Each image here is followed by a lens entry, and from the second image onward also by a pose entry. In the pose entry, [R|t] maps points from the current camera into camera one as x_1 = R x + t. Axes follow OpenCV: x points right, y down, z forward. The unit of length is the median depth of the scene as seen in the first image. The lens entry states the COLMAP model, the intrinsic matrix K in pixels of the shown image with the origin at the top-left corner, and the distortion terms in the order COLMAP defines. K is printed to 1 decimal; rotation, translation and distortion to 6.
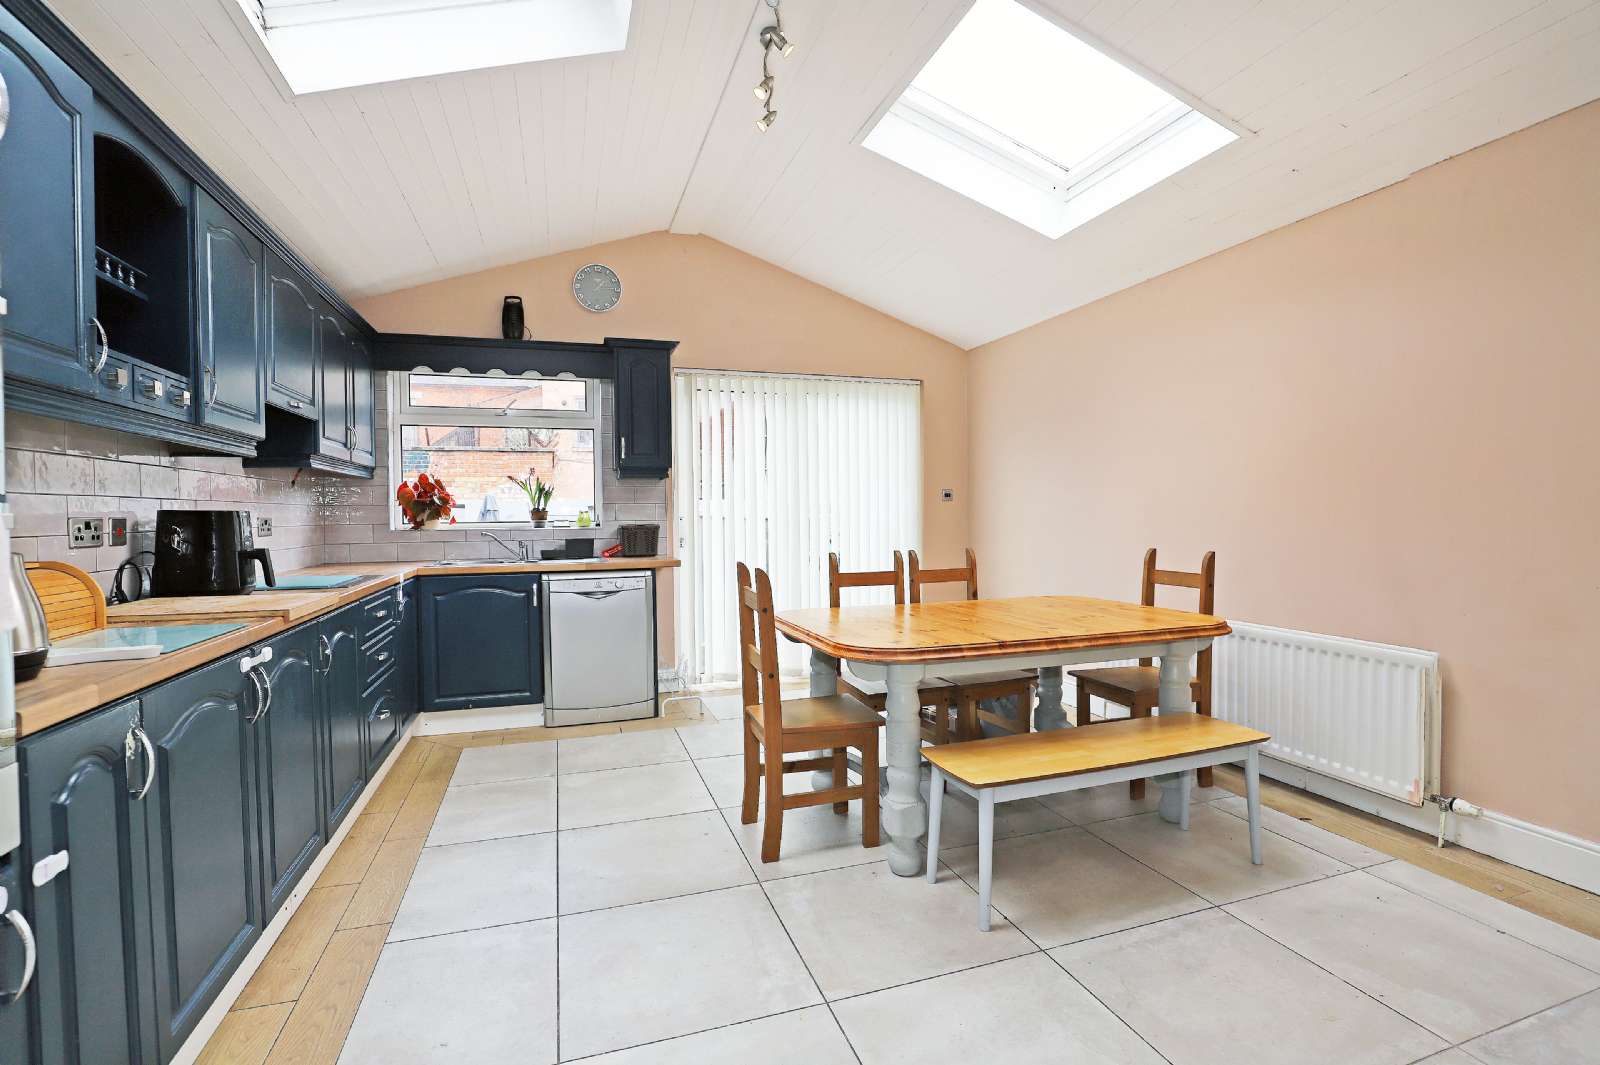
lens RADIAL K [[726.9, 0, 800.0], [0, 726.9, 532.5], [0, 0, 1]] dist [-0.014003, 0.000275]
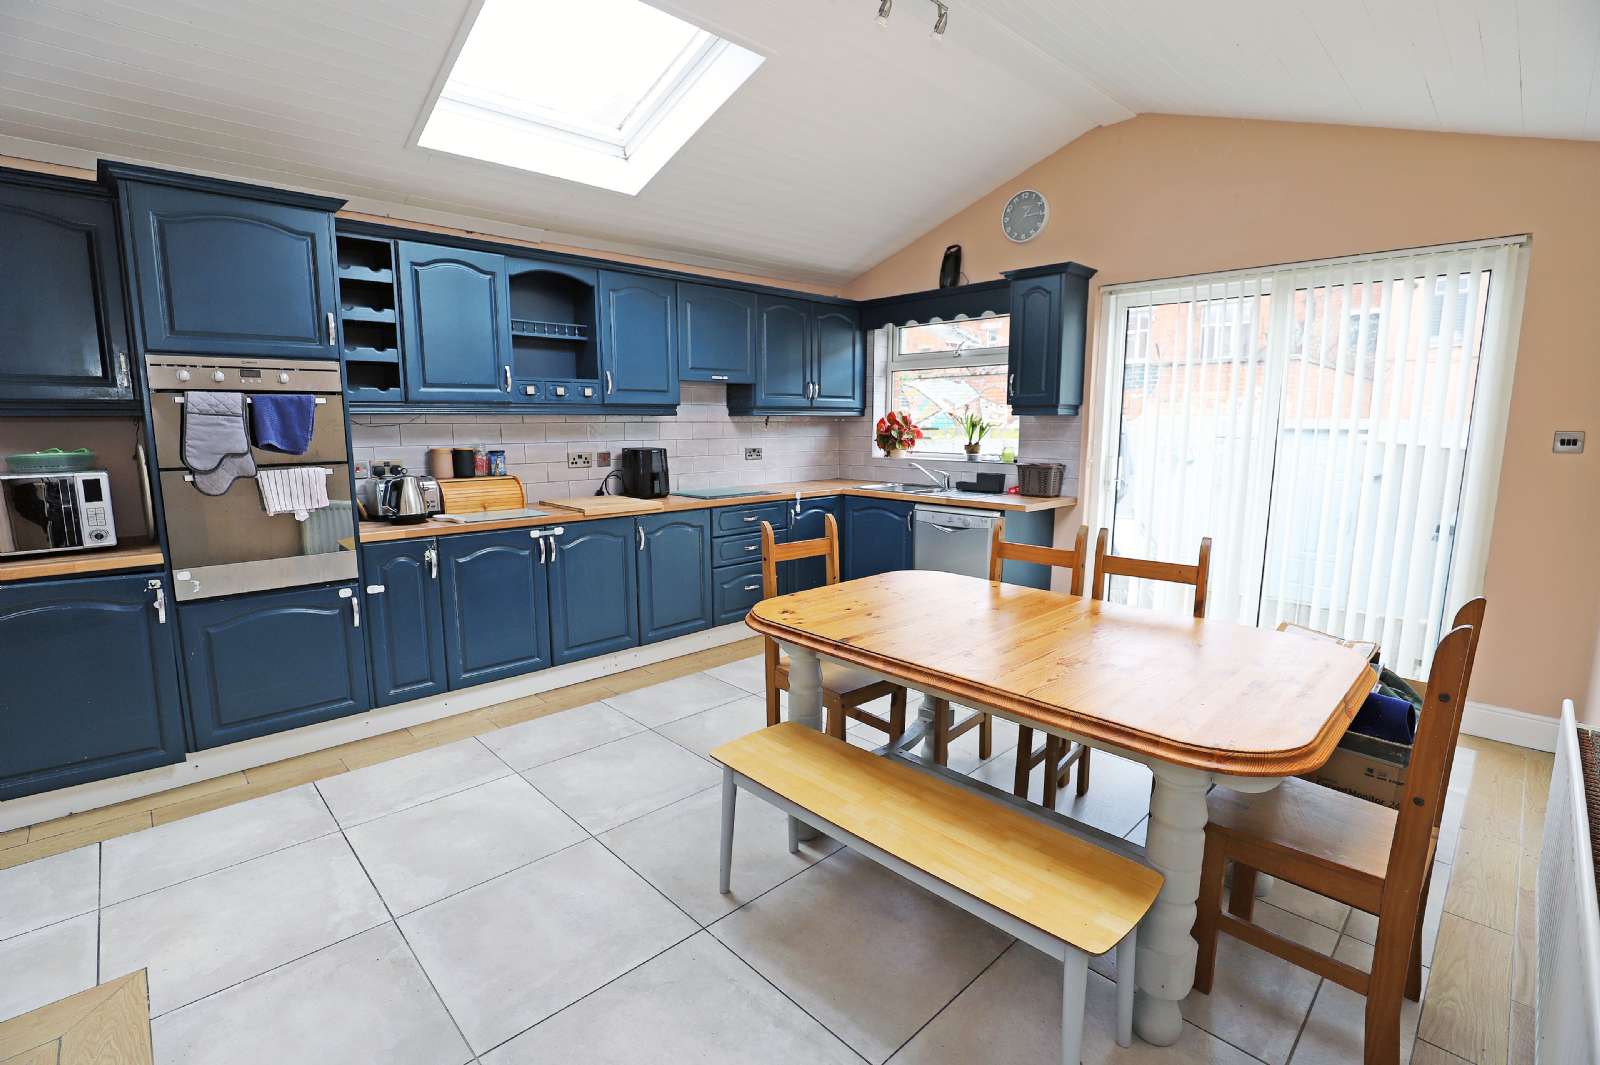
lens RADIAL K [[726.9, 0, 800.0], [0, 726.9, 532.5], [0, 0, 1]] dist [-0.014003, 0.000275]
pose [[0.431126, 0.149224, -0.889867, 0.553643], [-0.029295, 0.988024, 0.151492, -0.061805], [0.901816, -0.039243, 0.430335, 0.317901]]
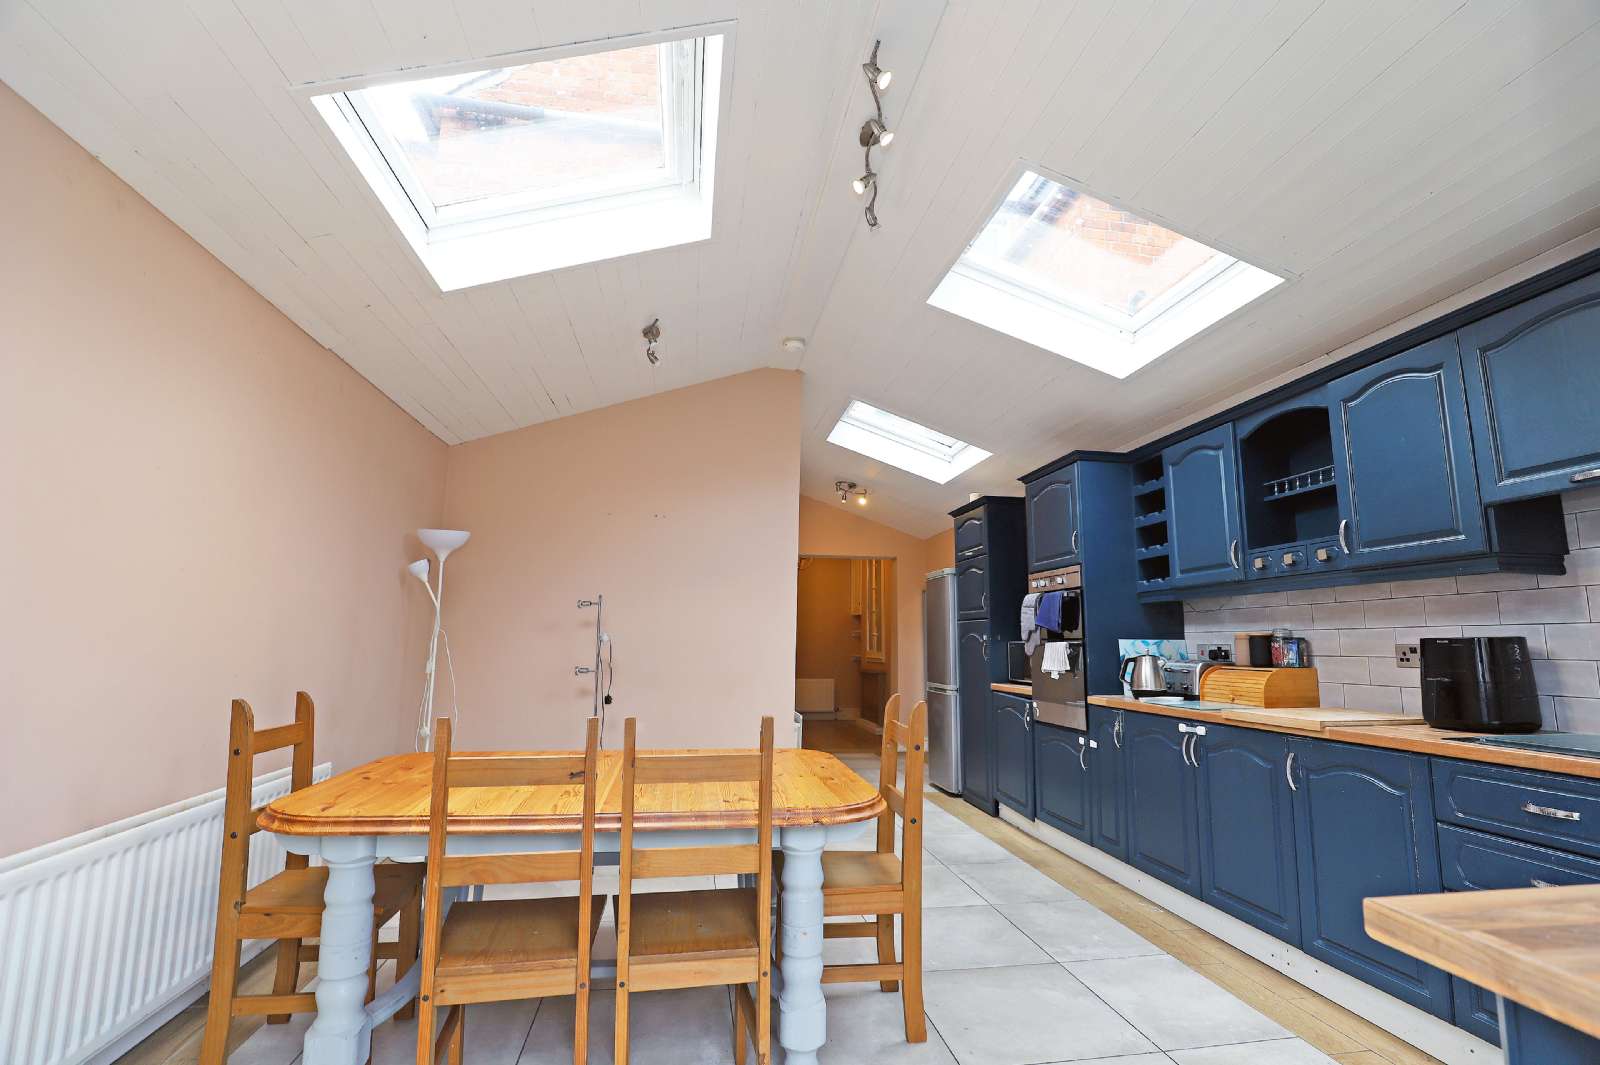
lens RADIAL K [[747.6, 0, 800.0], [0, 747.6, 532.5], [0, 0, 1]] dist [-0.054098, 0.000015]
pose [[-0.985887, 0.021689, 0.166001, -0.058096], [0.001378, 0.992590, -0.121504, -0.031587], [-0.167406, -0.119561, -0.978611, 1.203670]]
